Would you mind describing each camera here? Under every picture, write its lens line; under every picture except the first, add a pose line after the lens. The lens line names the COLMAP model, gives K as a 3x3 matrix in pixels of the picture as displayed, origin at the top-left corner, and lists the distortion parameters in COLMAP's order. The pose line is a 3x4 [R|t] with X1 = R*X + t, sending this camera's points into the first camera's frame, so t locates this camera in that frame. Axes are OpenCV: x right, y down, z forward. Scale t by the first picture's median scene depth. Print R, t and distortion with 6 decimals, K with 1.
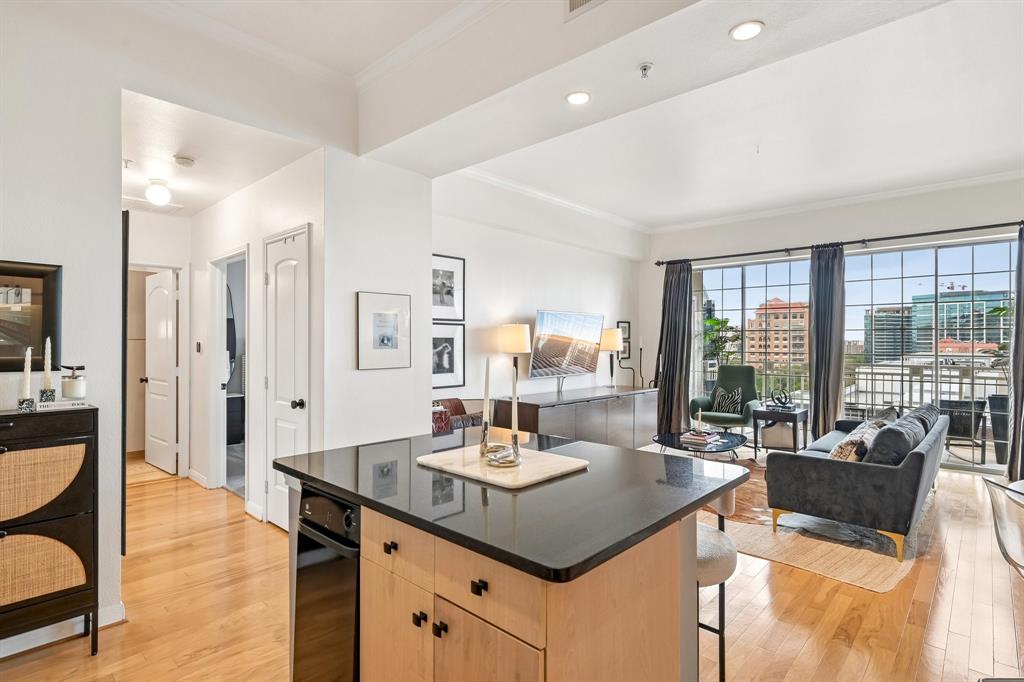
lens RADIAL K [[500.4, 0, 521.5], [0, 500.4, 340.4], [0, 0, 1]] dist [0.001852, -0.001765]
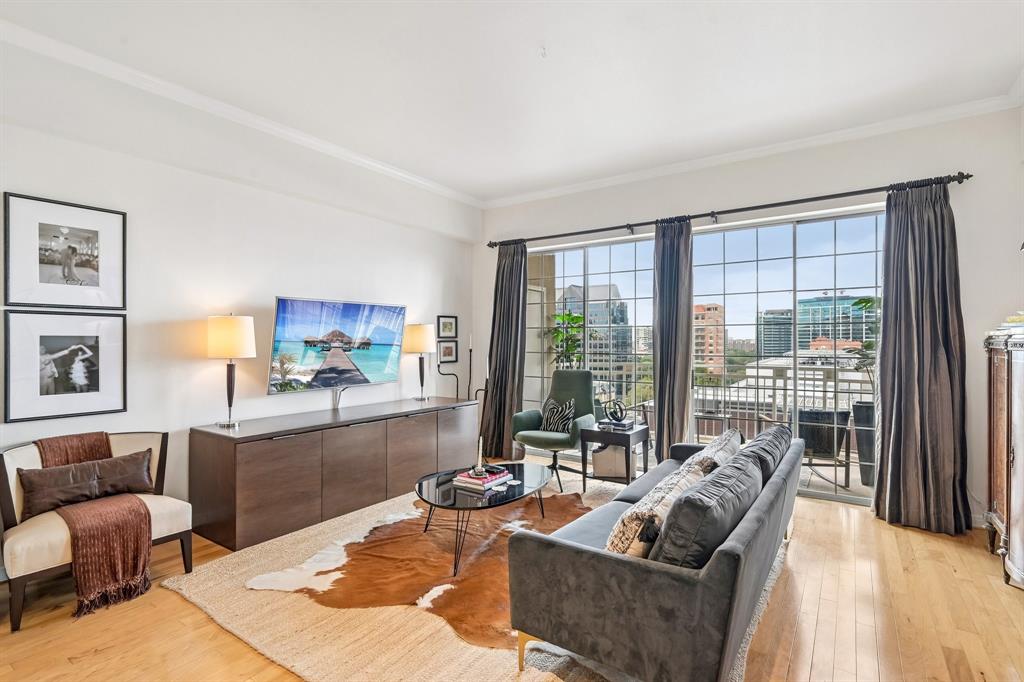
lens RADIAL K [[481.4, 0, 520.9], [0, 481.4, 341.1], [0, 0, 1]] dist [0.001536, 0.000820]
pose [[0.989407, -0.003834, 0.145117, 0.260785], [0.003584, 0.999992, 0.001982, 0.001488], [-0.145123, -0.001441, 0.989413, 0.276722]]
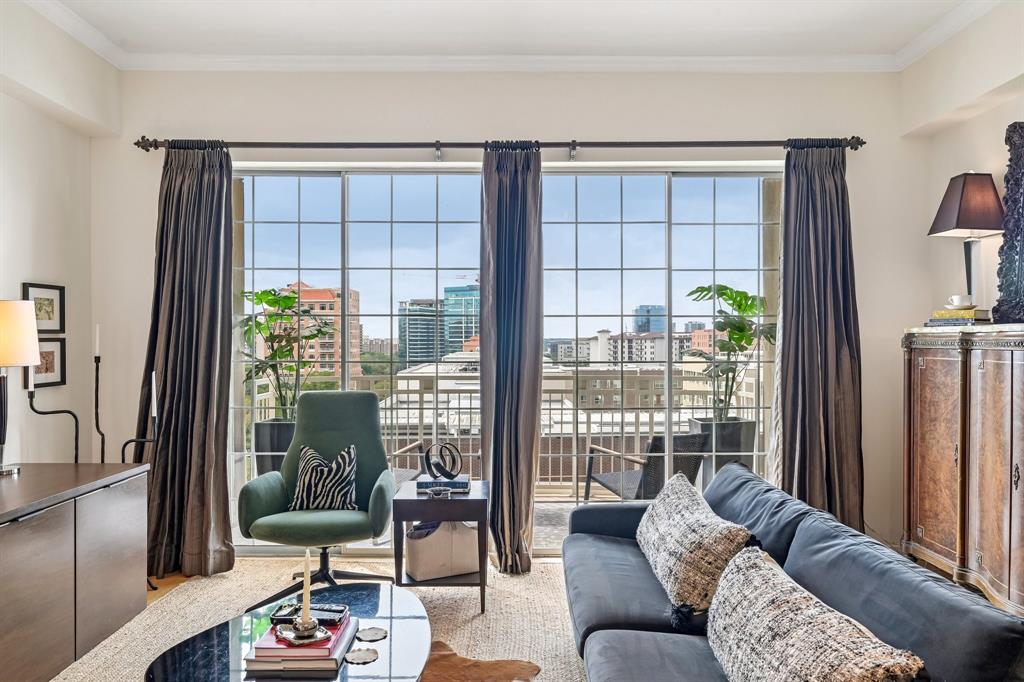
lens RADIAL K [[718.5, 0, 495.8], [0, 718.5, 341.1], [0, 0, 1]] dist [0.003228, -0.000117]
pose [[0.738891, -0.003607, 0.673816, 0.117246], [0.001692, 0.999992, 0.003498, 0.002746], [-0.673823, -0.001445, 0.738891, 0.486994]]
